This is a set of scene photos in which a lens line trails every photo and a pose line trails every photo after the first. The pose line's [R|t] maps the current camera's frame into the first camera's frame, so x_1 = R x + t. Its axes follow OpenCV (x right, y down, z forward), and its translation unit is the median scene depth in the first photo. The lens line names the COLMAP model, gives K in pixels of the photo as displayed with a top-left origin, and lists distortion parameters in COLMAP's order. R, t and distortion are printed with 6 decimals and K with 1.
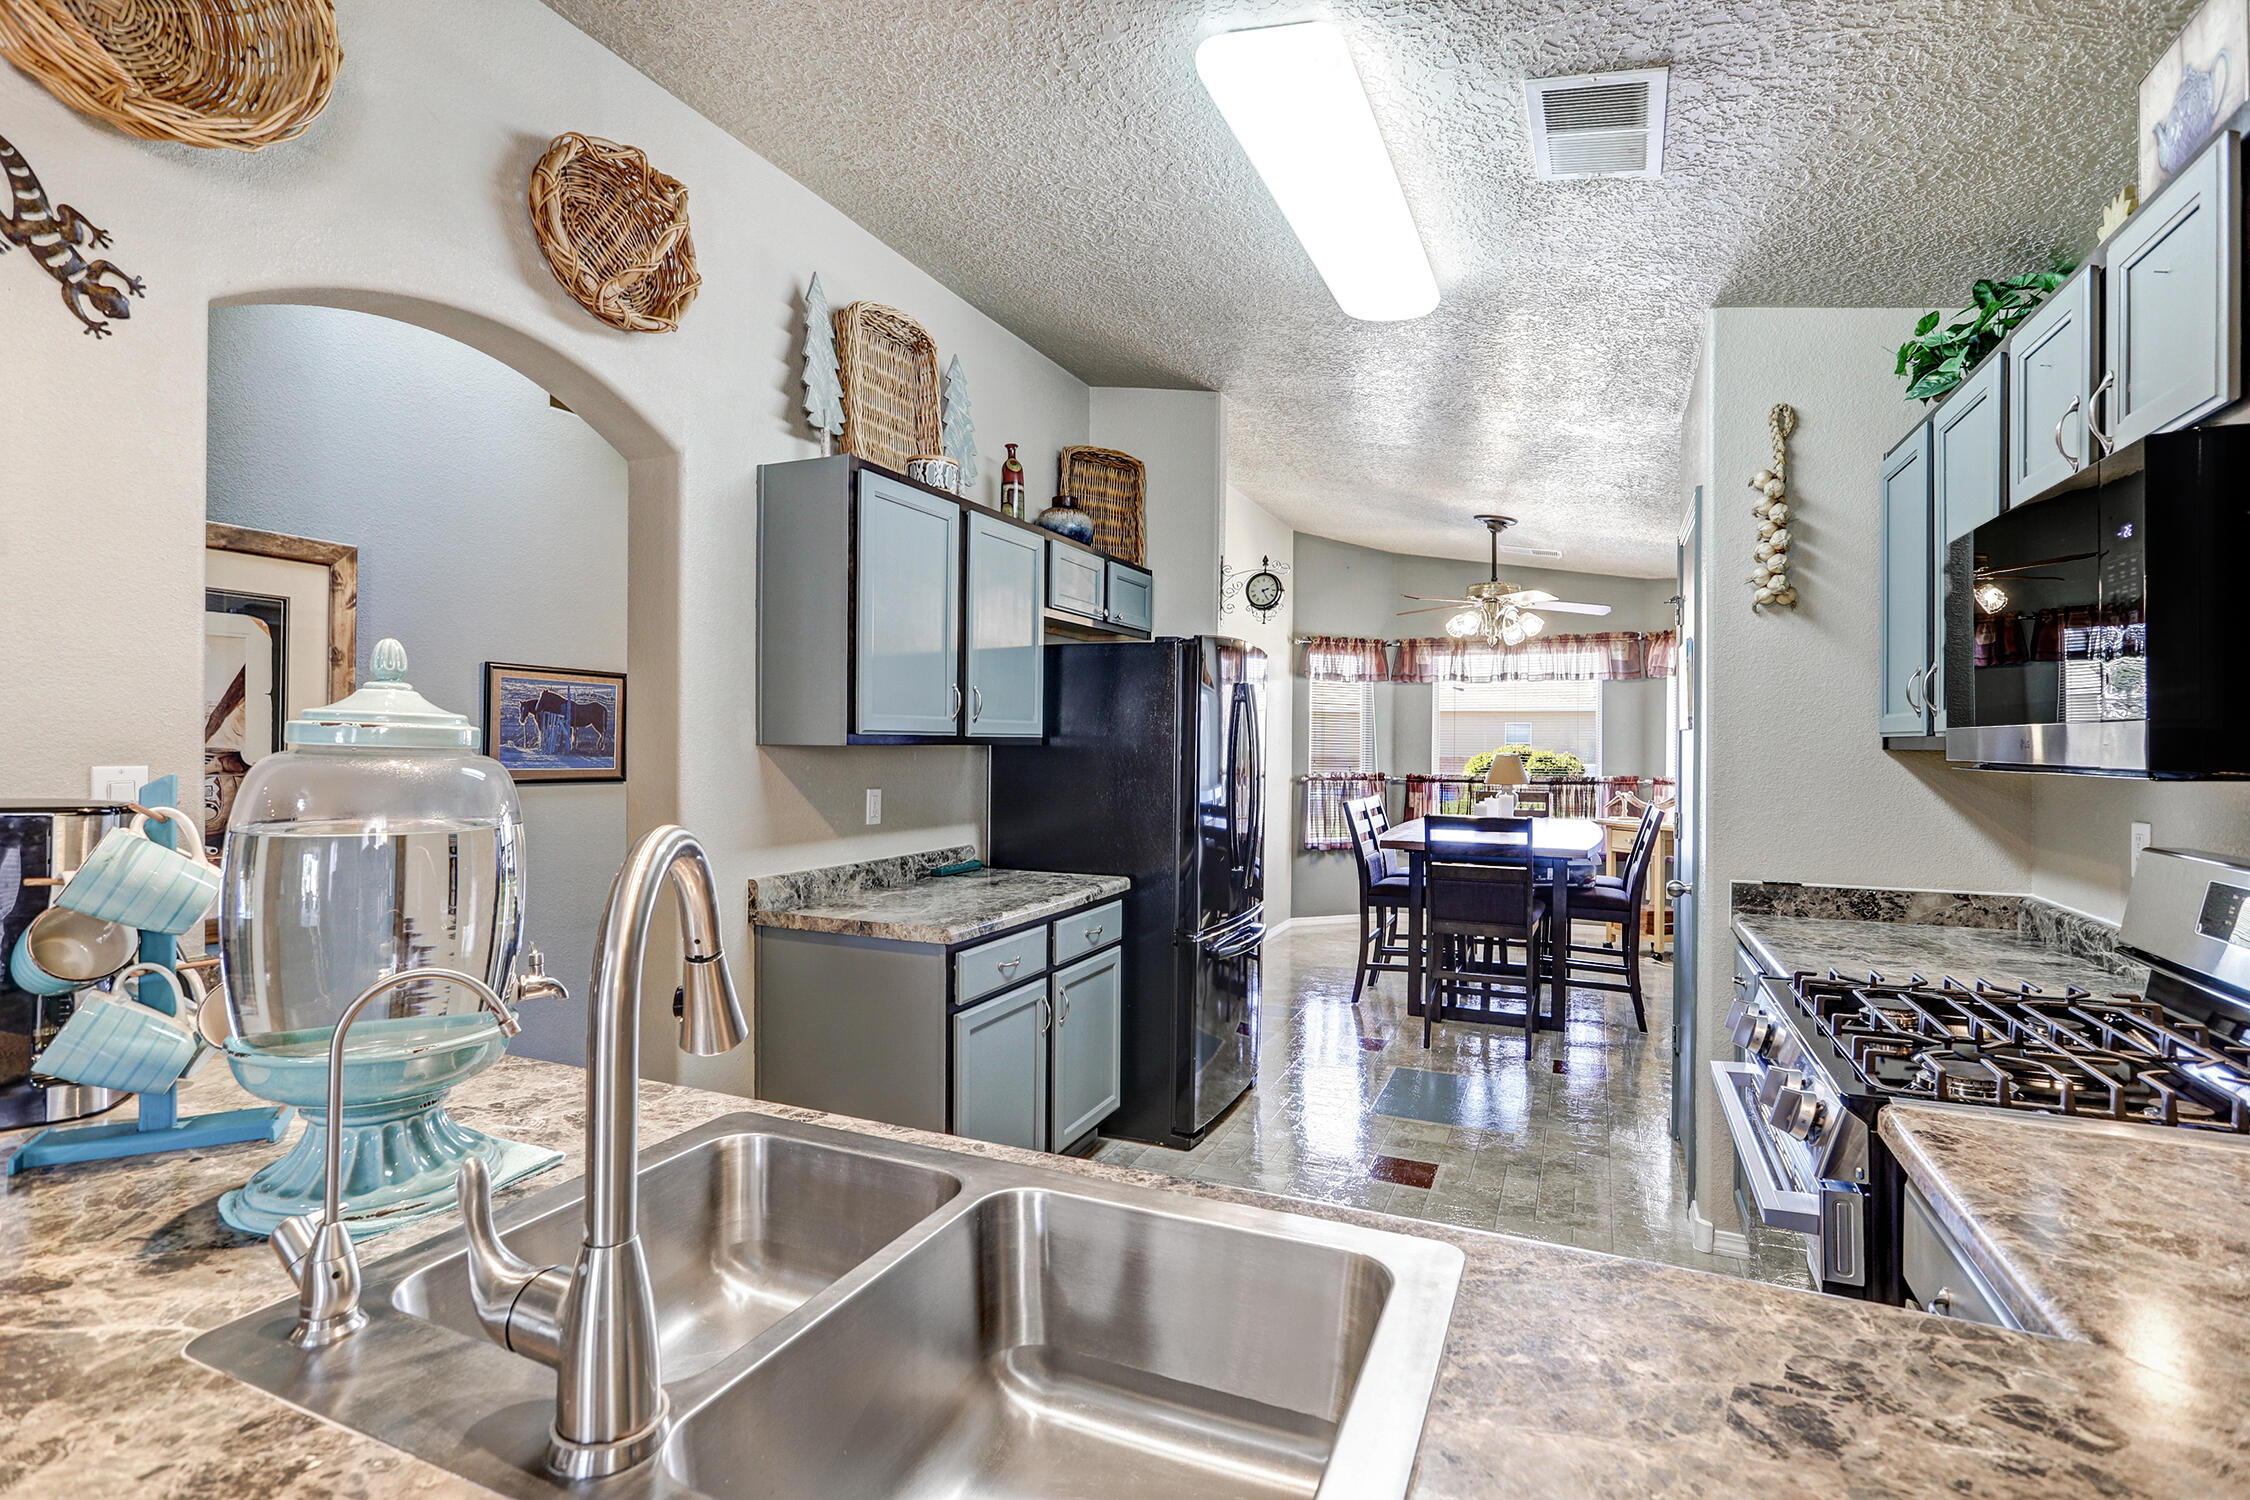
lens RADIAL K [[1058.7, 0, 1125.0], [0, 1058.7, 739.8], [0, 0, 1]] dist [-0.000063, 0.001062]
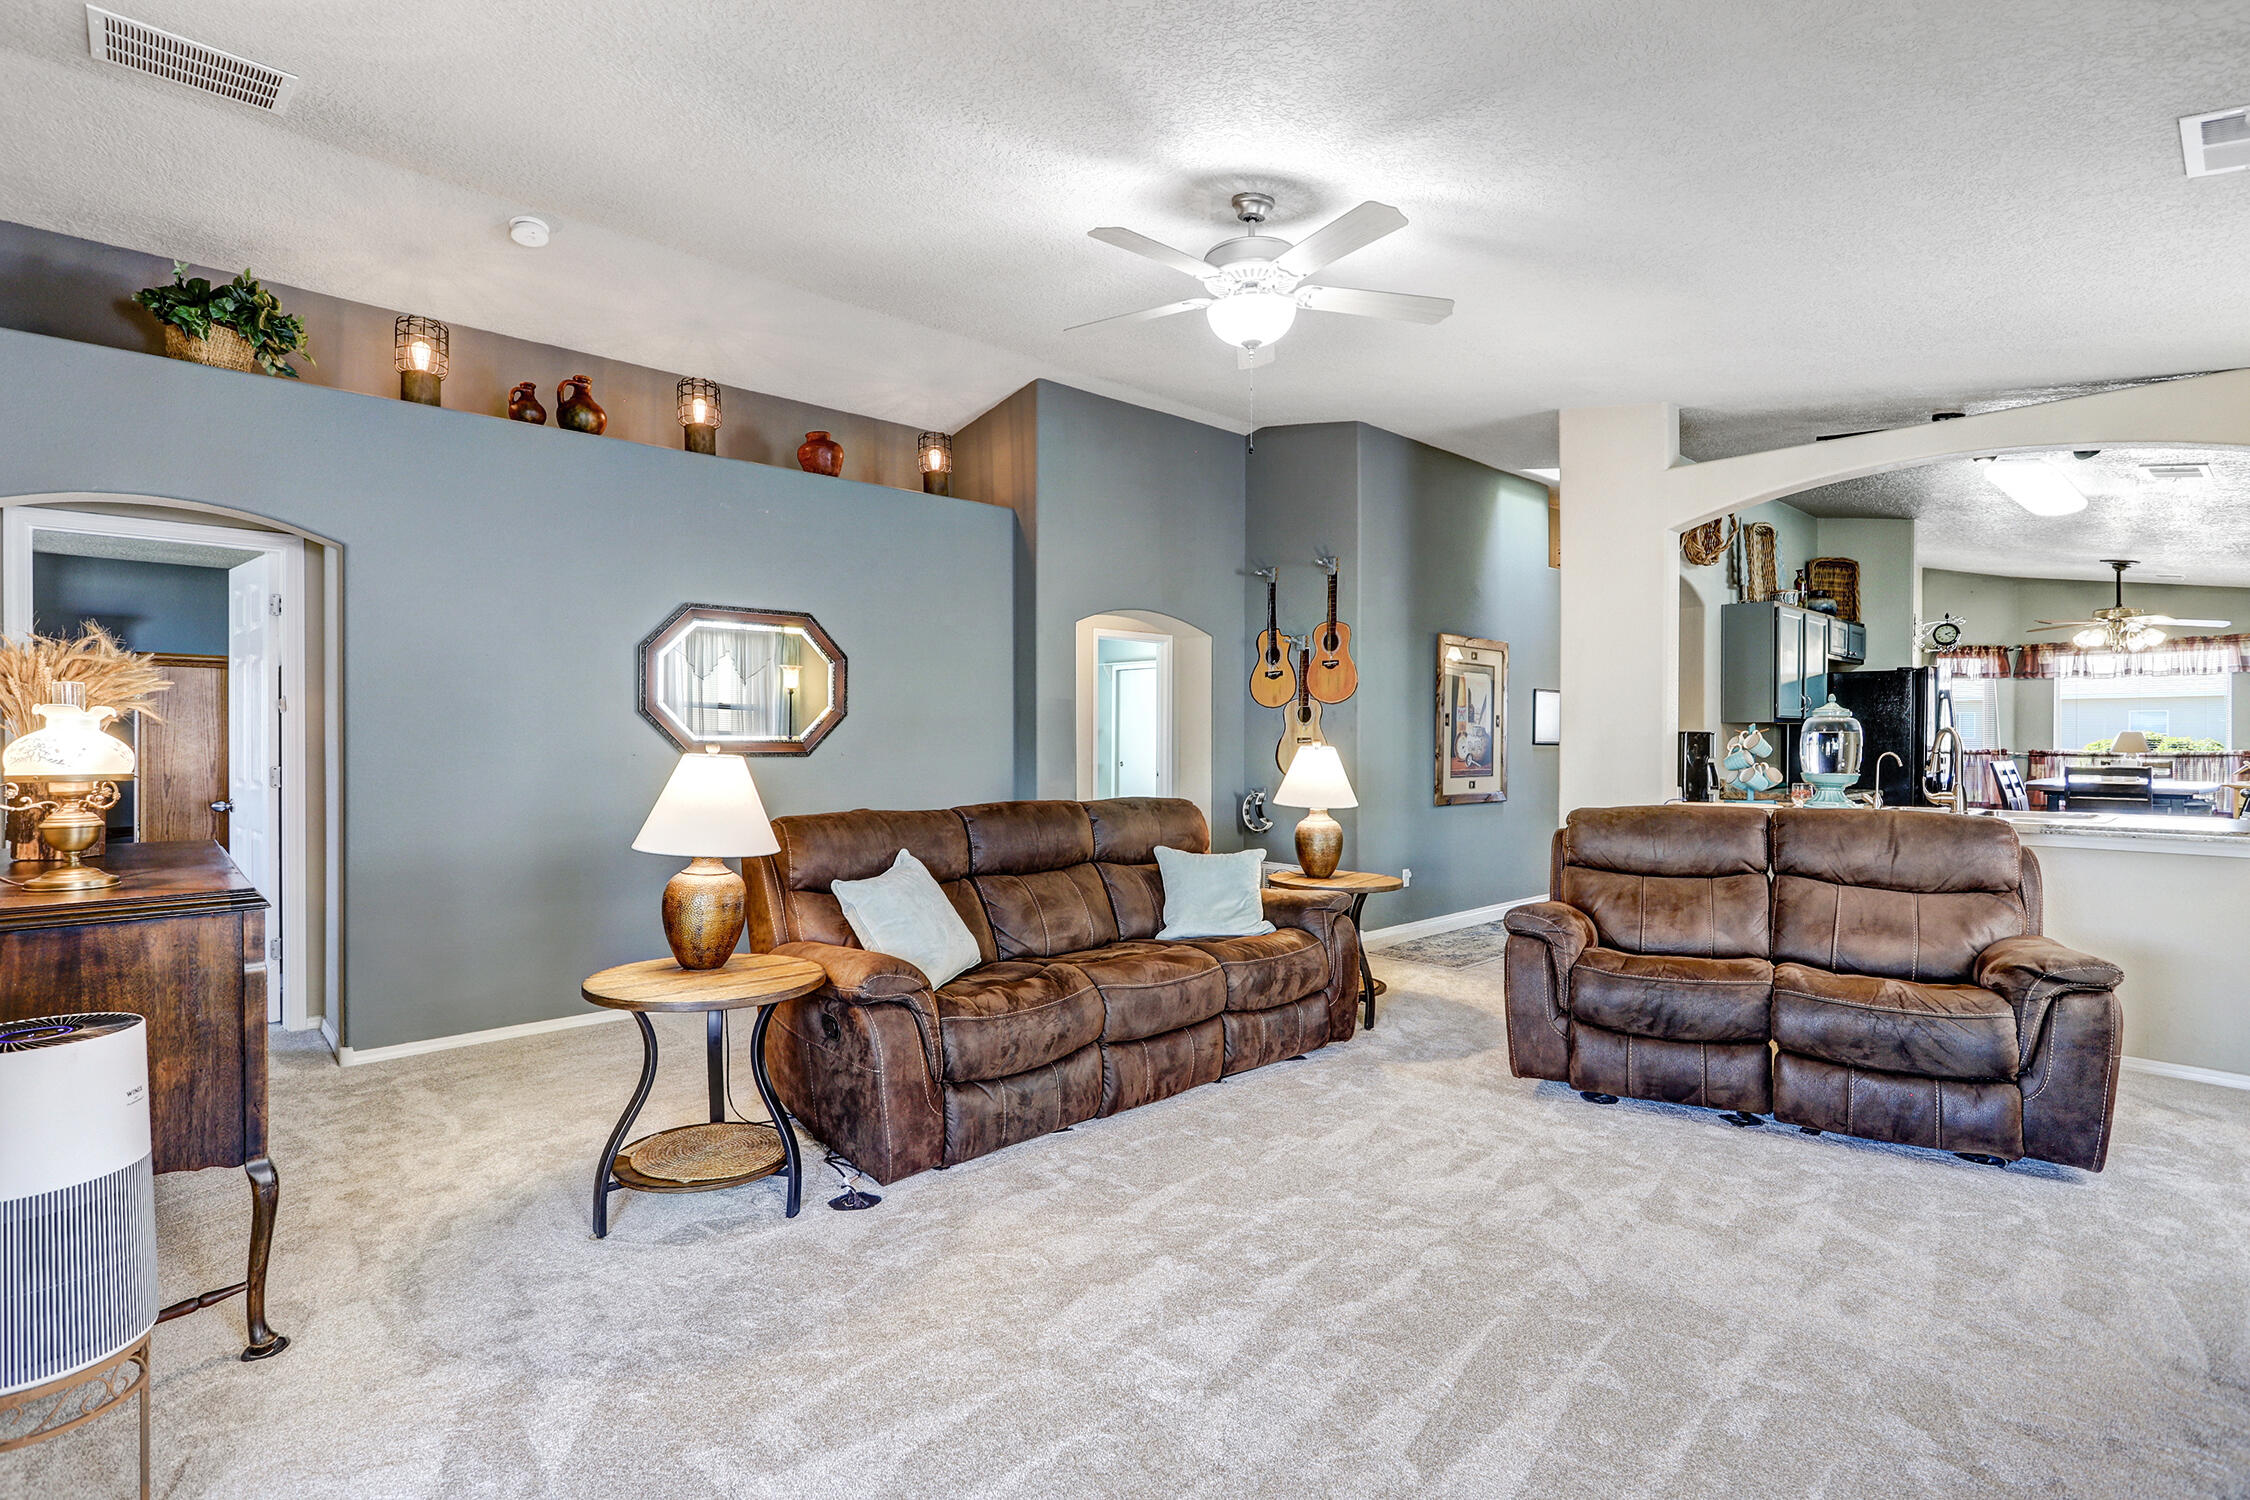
lens RADIAL K [[1058.7, 0, 1117.8], [0, 1058.7, 749.4], [0, 0, 1]] dist [-0.000063, 0.001062]
pose [[0.914619, -0.003489, -0.404302, -0.230494], [0.008097, 0.999920, 0.009687, 0.010666], [0.404236, -0.012133, 0.914574, -0.636389]]
